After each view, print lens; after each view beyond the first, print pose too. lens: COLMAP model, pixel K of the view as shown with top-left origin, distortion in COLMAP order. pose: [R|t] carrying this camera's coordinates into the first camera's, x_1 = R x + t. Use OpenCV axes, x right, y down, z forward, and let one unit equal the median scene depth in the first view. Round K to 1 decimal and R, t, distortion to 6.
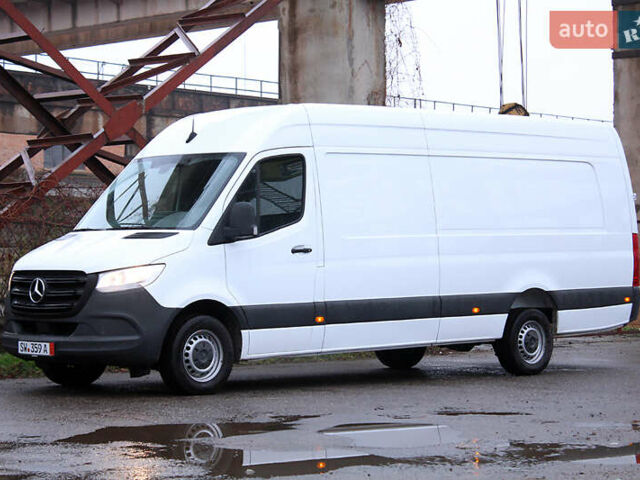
lens RADIAL K [[1642.3, 0, 320.0], [0, 1642.3, 240.0], [0, 0, 1]] dist [0.012336, 0.176679]
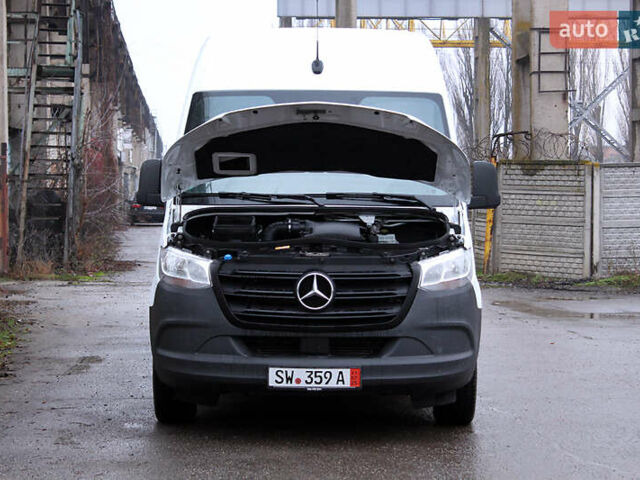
lens RADIAL K [[1555.7, 0, 320.0], [0, 1555.7, 240.0], [0, 0, 1]] dist [0.020282, 0.334639]
pose [[0.701077, -0.020132, 0.712802, -0.580880], [-0.019383, 0.998694, 0.047271, -0.018610], [-0.712822, -0.046957, 0.699771, 0.522399]]
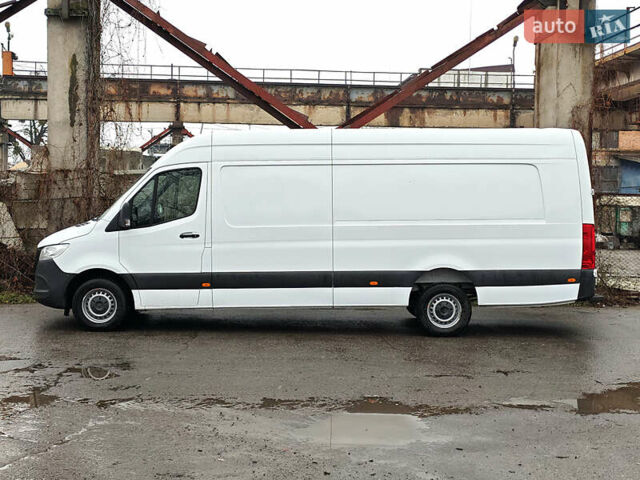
lens RADIAL K [[935.2, 0, 320.0], [0, 935.2, 240.0], [0, 0, 1]] dist [0.170638, -0.719214]
pose [[0.740091, 0.033296, -0.671682, 0.614128], [-0.002590, 0.998907, 0.046663, -0.028195], [0.672501, -0.032796, 0.739369, 0.469445]]
